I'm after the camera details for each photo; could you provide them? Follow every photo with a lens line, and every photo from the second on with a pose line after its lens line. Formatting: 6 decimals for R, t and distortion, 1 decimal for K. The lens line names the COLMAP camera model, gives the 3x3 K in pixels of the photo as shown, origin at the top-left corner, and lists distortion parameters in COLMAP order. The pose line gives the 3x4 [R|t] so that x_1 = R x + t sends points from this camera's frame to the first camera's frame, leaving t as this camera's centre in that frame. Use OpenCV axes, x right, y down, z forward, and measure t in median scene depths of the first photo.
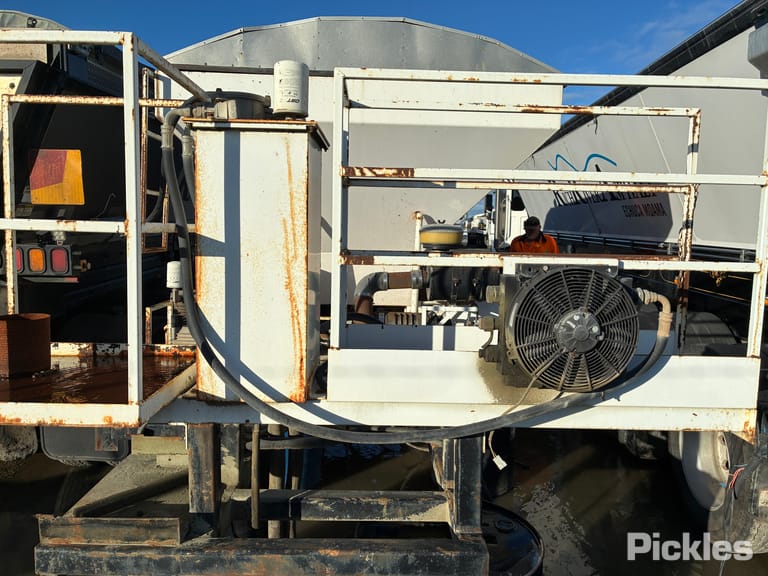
lens RADIAL K [[581.1, 0, 387.8], [0, 581.1, 281.6], [0, 0, 1]] dist [0.057937, -0.065100]
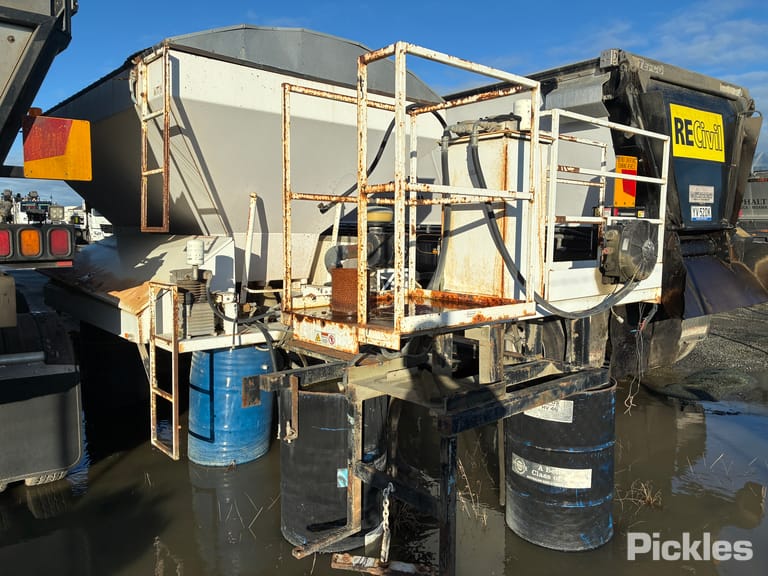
lens RADIAL K [[581.1, 0, 394.4], [0, 581.1, 284.0], [0, 0, 1]] dist [0.057937, -0.065100]
pose [[0.761754, -0.075881, 0.643408, -1.279175], [0.067744, 0.997002, 0.037378, 0.048210], [-0.644315, 0.015114, 0.764611, -0.019699]]
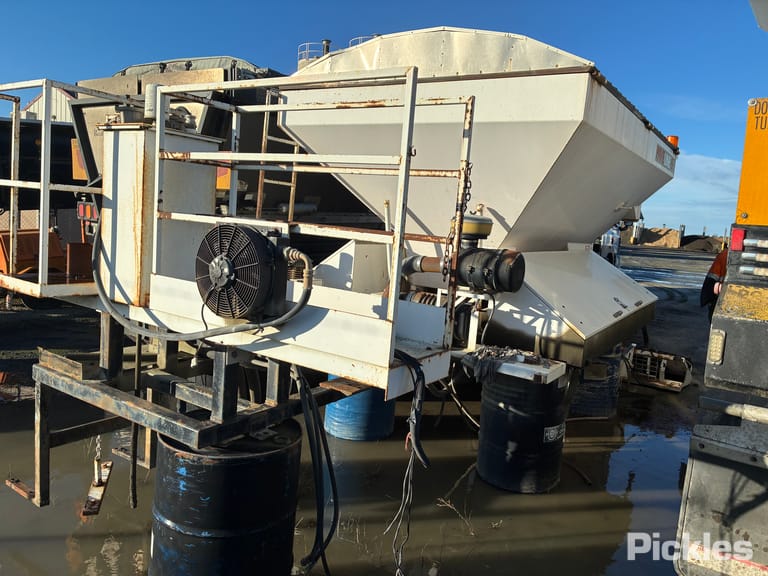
lens RADIAL K [[581.1, 0, 407.9], [0, 581.1, 289.7], [0, 0, 1]] dist [0.057937, -0.065100]
pose [[0.824428, 0.113222, -0.554526, 1.050801], [-0.113187, 0.992976, 0.034466, 0.023887], [0.554533, 0.034351, 0.831452, 0.090811]]
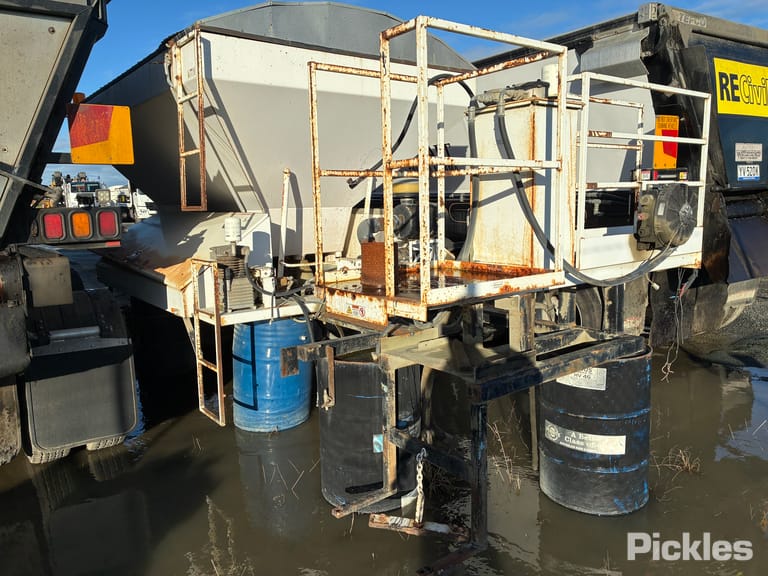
lens RADIAL K [[581.1, 0, 384.7], [0, 581.1, 283.7], [0, 0, 1]] dist [0.057937, -0.065100]
pose [[0.809141, -0.124821, 0.574204, -1.281218], [0.094530, 0.992101, 0.082456, 0.041575], [-0.579961, -0.012439, 0.814550, -0.052987]]
